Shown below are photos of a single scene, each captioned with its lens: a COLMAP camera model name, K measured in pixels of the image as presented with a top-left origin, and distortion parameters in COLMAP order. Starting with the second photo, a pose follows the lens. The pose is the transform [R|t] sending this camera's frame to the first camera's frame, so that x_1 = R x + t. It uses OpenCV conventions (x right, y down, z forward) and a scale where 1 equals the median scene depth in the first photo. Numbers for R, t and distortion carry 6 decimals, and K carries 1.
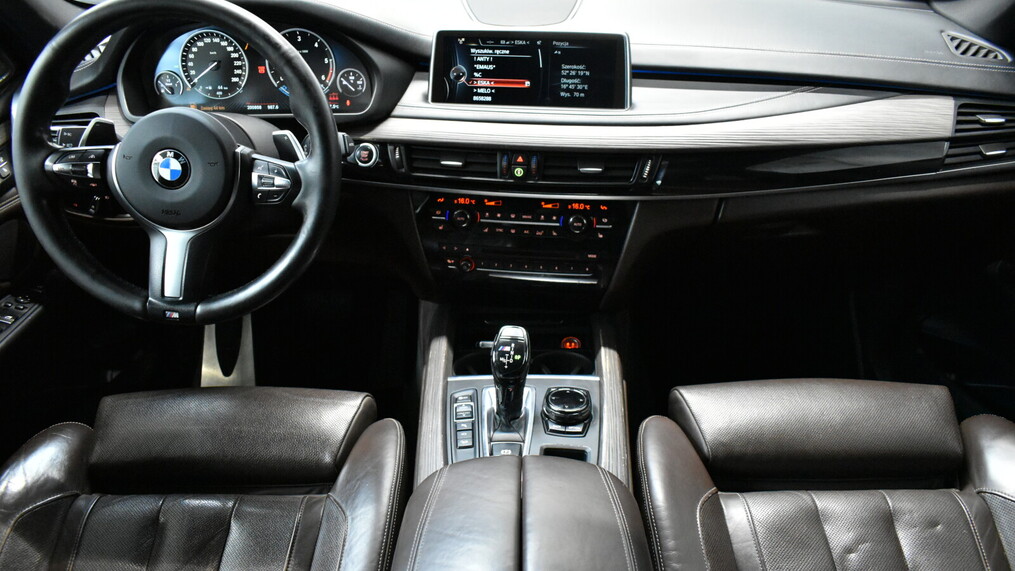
lens RADIAL K [[796.3, 0, 499.8], [0, 796.3, 277.2], [0, 0, 1]] dist [-0.002233, 0.017340]
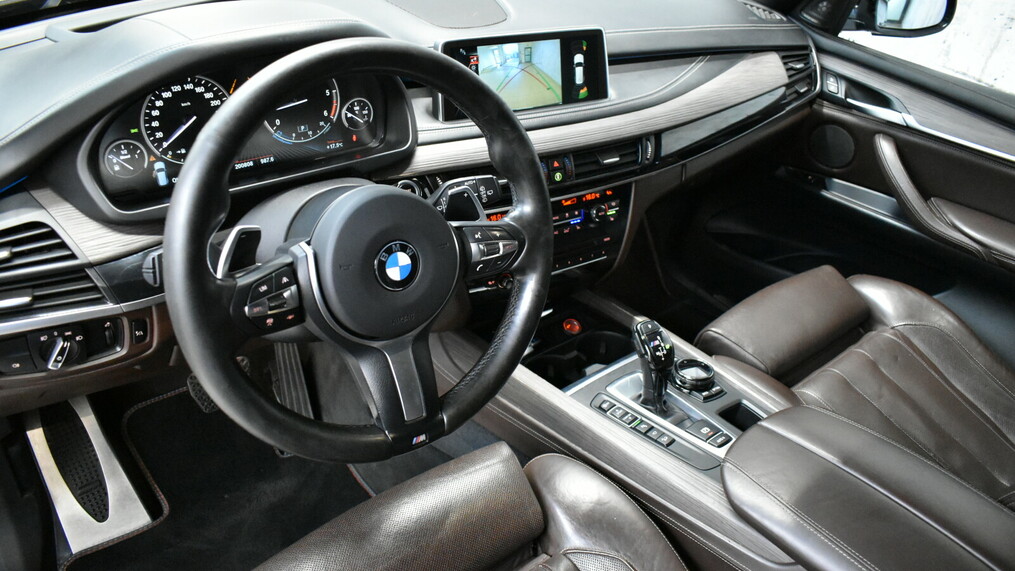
lens RADIAL K [[796.3, 0, 513.7], [0, 796.3, 285.2], [0, 0, 1]] dist [-0.002233, 0.017340]
pose [[0.747814, -0.289426, 0.597500, -0.630336], [0.239086, 0.956992, 0.164329, -0.172180], [-0.619364, 0.019966, 0.784850, 0.240197]]
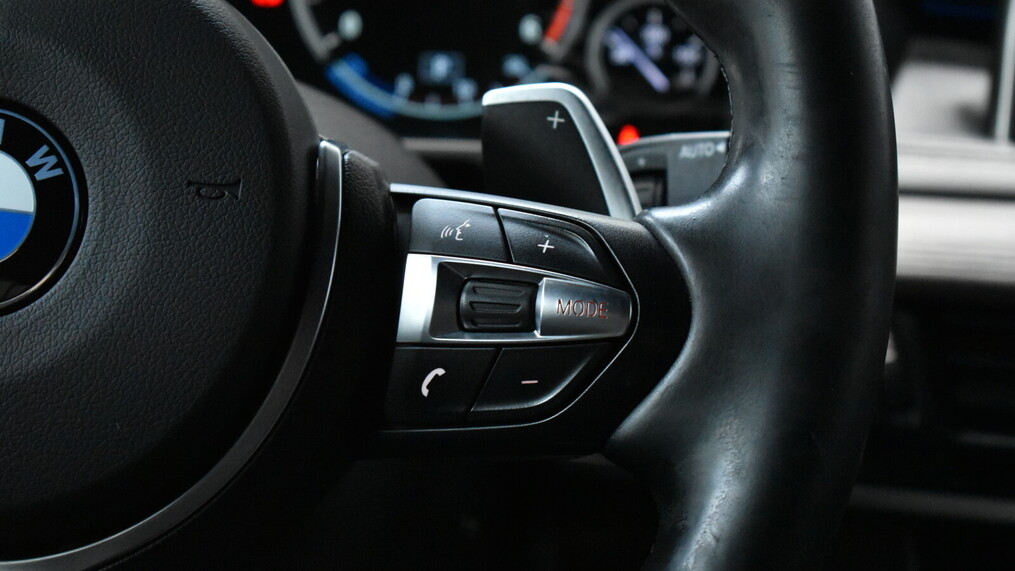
lens RADIAL K [[2341.6, 0, 507.7], [0, 2341.6, 285.5], [0, 0, 1]] dist [-0.022316, 0.000000]
pose [[0.999028, 0.043201, -0.008786, -0.222927], [-0.043751, 0.947084, -0.317990, 0.036235], [-0.005417, 0.318065, 0.948053, 0.386930]]
